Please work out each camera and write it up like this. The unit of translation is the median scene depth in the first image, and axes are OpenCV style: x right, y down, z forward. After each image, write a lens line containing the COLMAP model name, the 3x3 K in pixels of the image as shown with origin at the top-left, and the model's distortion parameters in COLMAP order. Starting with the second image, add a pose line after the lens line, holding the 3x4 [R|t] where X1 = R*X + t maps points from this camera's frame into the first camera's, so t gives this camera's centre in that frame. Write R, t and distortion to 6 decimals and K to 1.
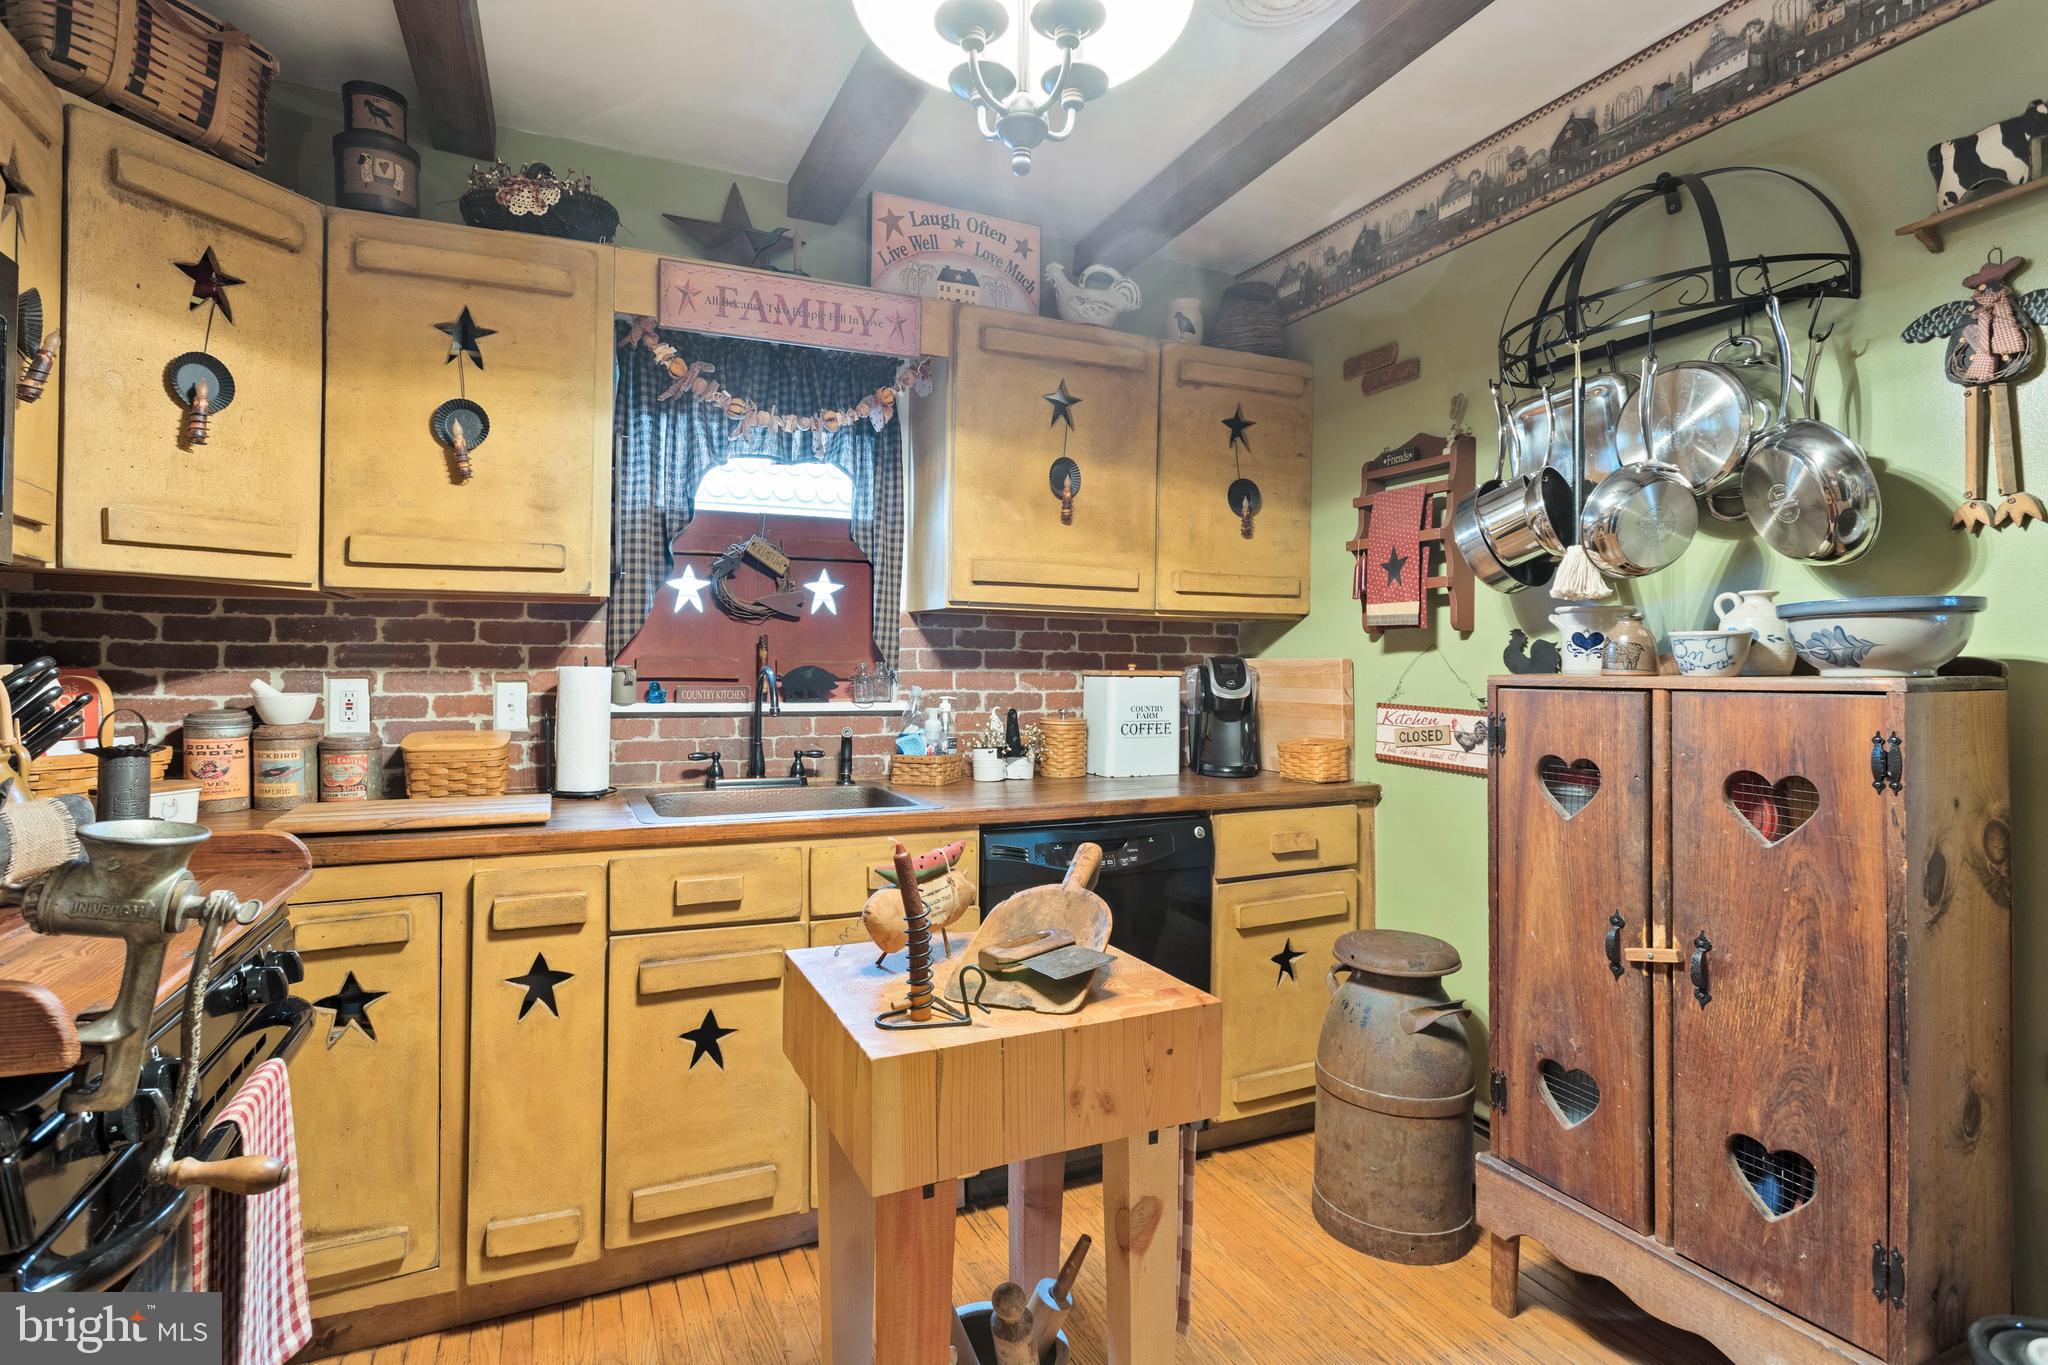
lens RADIAL K [[1000.0, 0, 1020.0], [0, 1000.0, 663.0], [0, 0, 1]] dist [-0.012634, 0.003951]
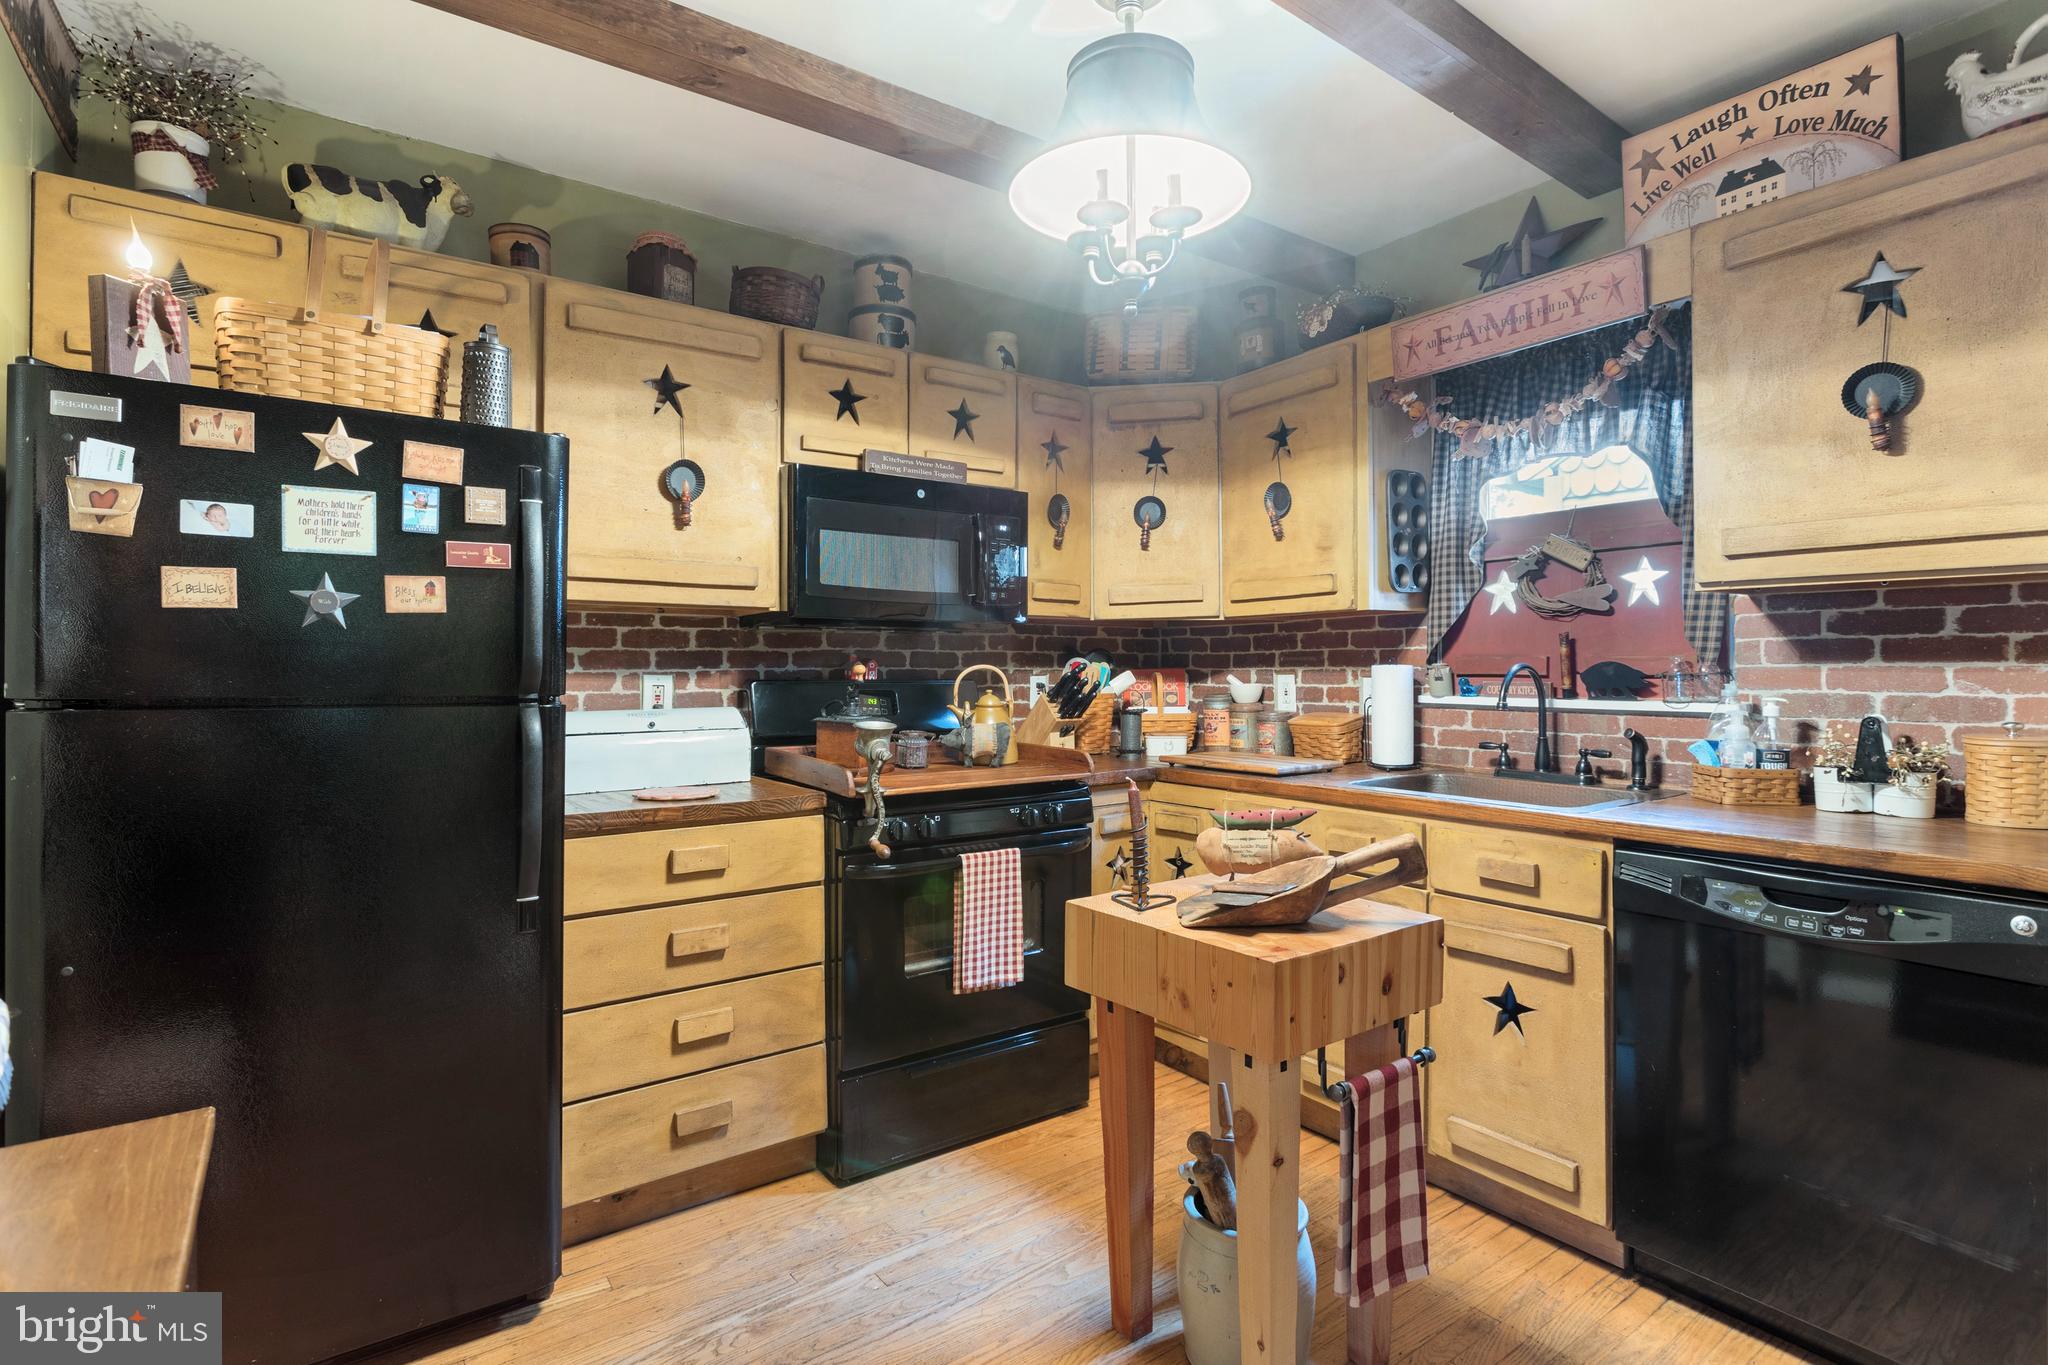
lens RADIAL K [[1000.0, 0, 990.6], [0, 1000.0, 671.7], [0, 0, 1]] dist [-0.012634, 0.003951]
pose [[0.175862, -0.001750, -0.984413, 0.655294], [0.013541, 0.999908, 0.000642, 0.003985], [0.984322, -0.013443, 0.175870, 0.266672]]
